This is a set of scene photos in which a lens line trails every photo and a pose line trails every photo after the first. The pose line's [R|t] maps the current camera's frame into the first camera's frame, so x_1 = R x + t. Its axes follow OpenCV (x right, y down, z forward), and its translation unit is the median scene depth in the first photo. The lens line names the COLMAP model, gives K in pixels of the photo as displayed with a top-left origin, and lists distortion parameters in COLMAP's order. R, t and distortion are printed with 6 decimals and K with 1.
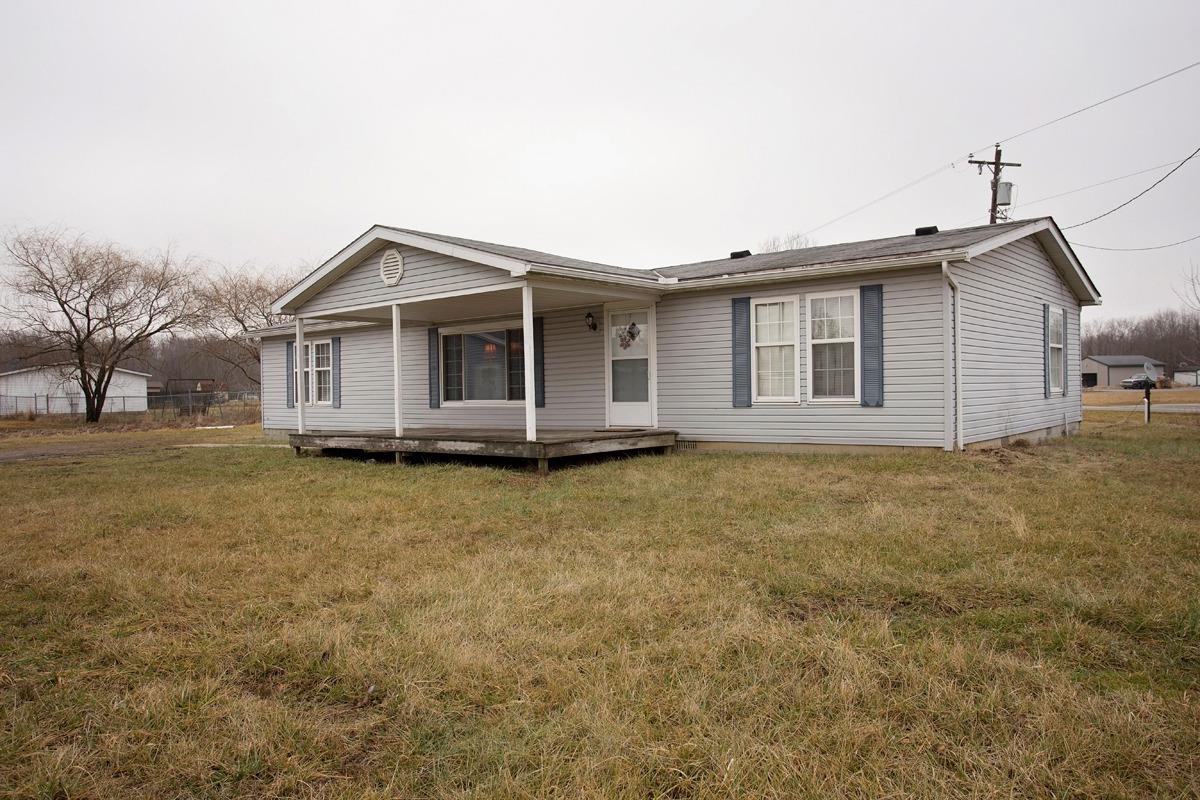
lens RADIAL K [[845.6, 0, 600.2], [0, 845.6, 400.1], [0, 0, 1]] dist [-0.047799, -0.000155]
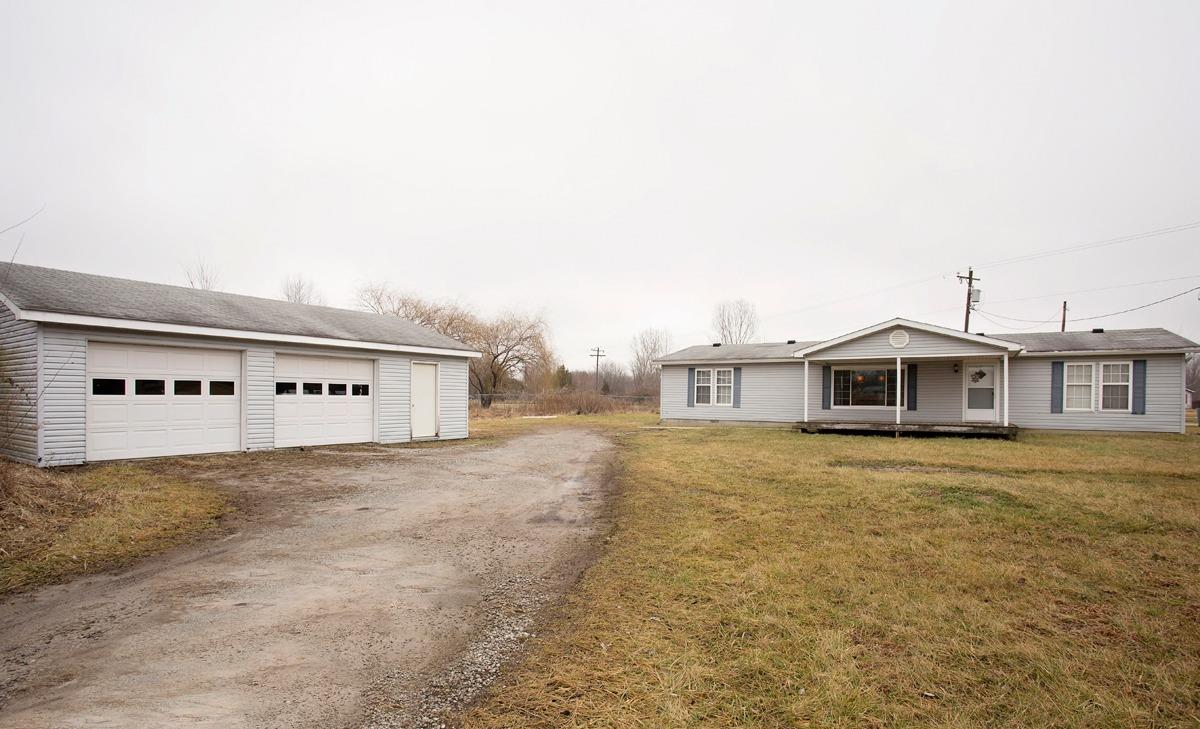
lens RADIAL K [[595.0, 0, 628.7], [0, 595.0, 402.6], [0, 0, 1]] dist [0.000495, 0.000264]
pose [[0.981507, 0.026087, 0.189641, -1.069608], [-0.025356, 0.999659, -0.006281, 0.017413], [-0.189741, 0.001356, 0.981833, -0.246015]]
